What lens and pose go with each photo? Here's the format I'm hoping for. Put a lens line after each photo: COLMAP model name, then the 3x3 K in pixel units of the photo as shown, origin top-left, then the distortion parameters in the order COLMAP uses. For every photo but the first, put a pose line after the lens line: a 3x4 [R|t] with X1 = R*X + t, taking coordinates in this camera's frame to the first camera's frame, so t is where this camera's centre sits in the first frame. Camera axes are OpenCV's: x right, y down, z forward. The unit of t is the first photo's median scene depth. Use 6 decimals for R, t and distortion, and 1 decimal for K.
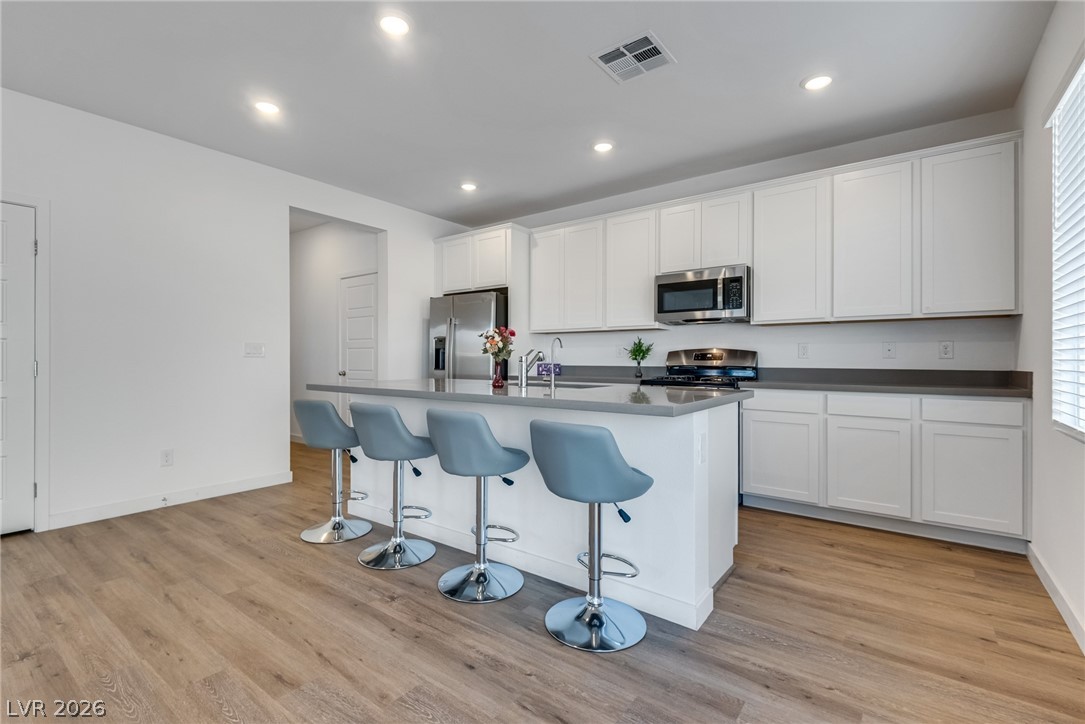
lens RADIAL K [[497.1, 0, 536.5], [0, 497.1, 361.9], [0, 0, 1]] dist [0.021921, -0.010729]
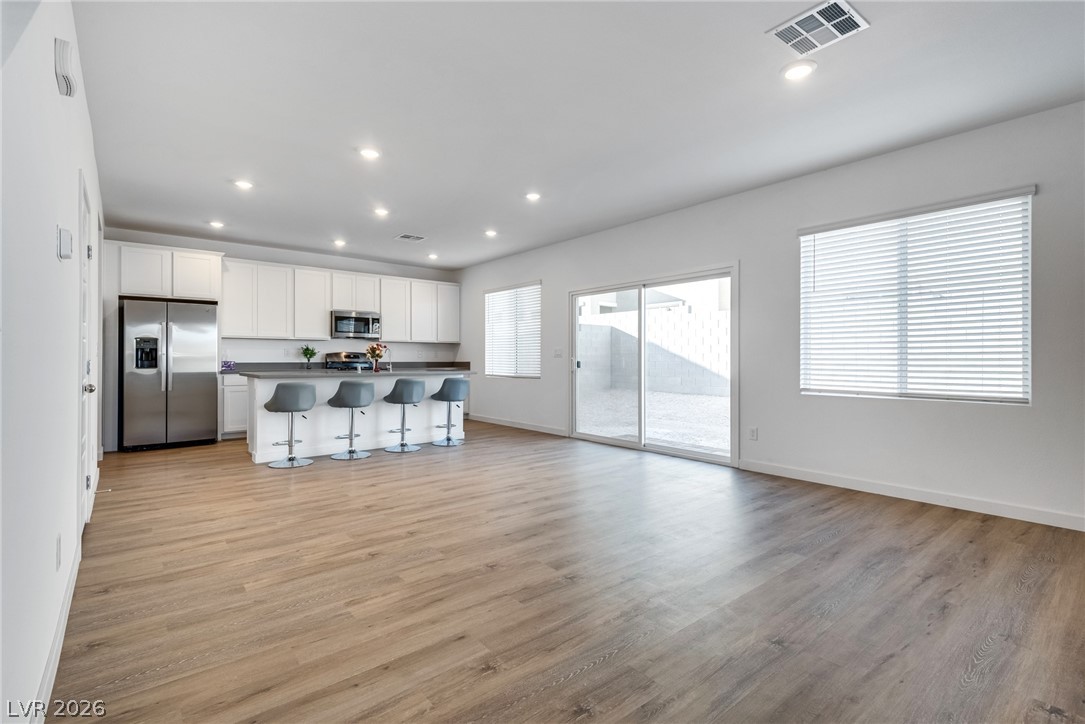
lens RADIAL K [[497.1, 0, 541.4], [0, 497.1, 356.6], [0, 0, 1]] dist [0.021921, -0.010729]
pose [[0.222570, 0.002396, 0.974914, -1.466319], [0.004861, 0.999982, -0.003567, -0.000474], [-0.974905, 0.005533, 0.222554, -0.128502]]
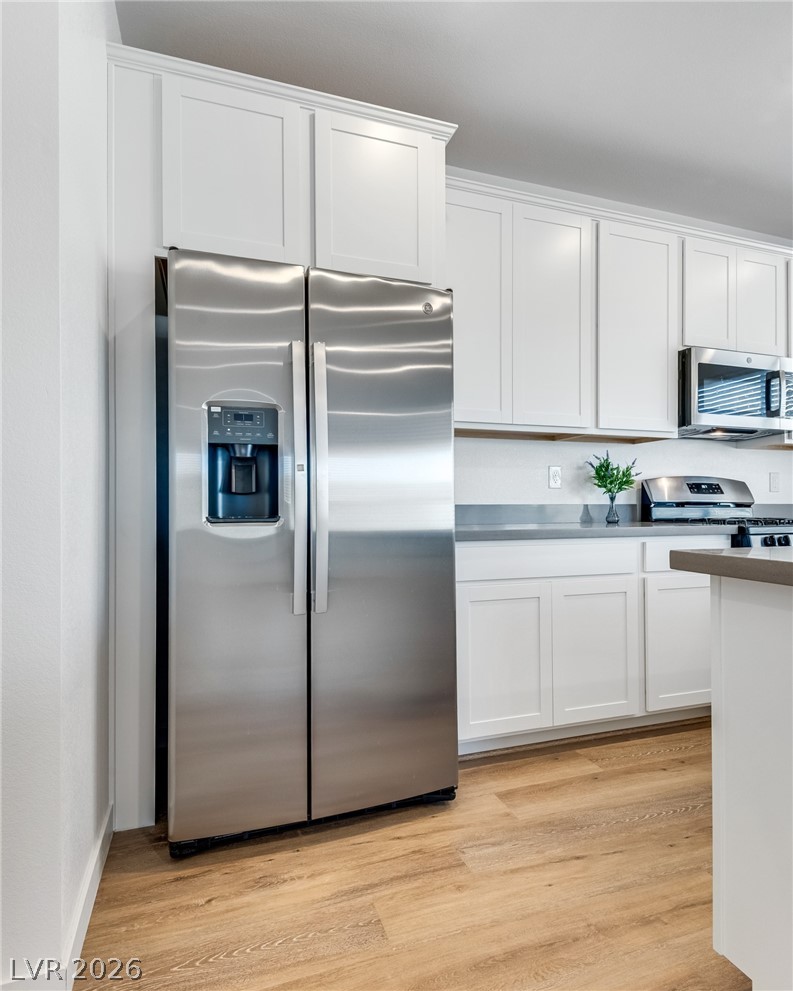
lens RADIAL K [[548.7, 0, 389.2], [0, 548.7, 505.4], [0, 0, 1]] dist [0.023587, -0.005930]
pose [[0.556886, -0.003759, 0.830580, -0.547344], [0.005902, 0.999982, 0.000568, 0.010387], [-0.830568, 0.004586, 0.556899, 1.037564]]
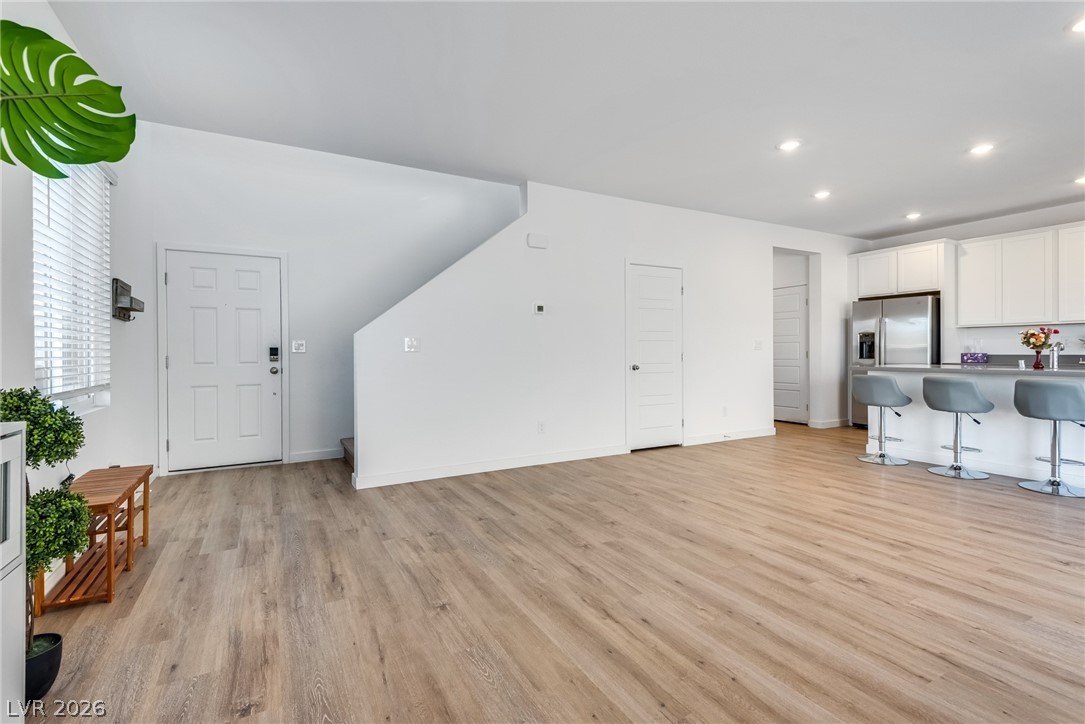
lens RADIAL K [[497.1, 0, 534.2], [0, 497.1, 358.9], [0, 0, 1]] dist [0.021921, -0.010729]
pose [[0.912756, -0.001597, -0.408502, -0.607754], [0.005413, 0.999952, 0.008187, 0.002392], [0.408469, -0.009684, 0.912721, -0.708361]]
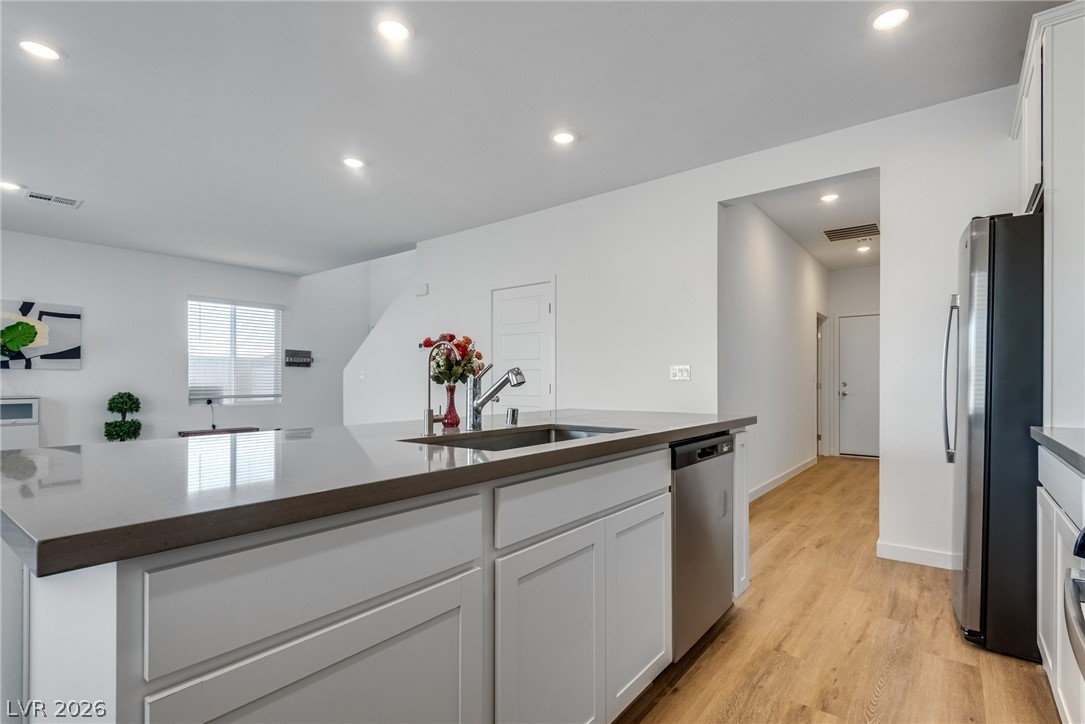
lens RADIAL K [[521.5, 0, 547.2], [0, 521.5, 379.6], [0, 0, 1]] dist [0.003756, -0.000286]
pose [[-0.013009, -0.006400, -0.999895, 0.437503], [-0.003335, 0.999974, -0.006357, -0.003567], [0.999910, 0.003252, -0.013030, 0.823344]]
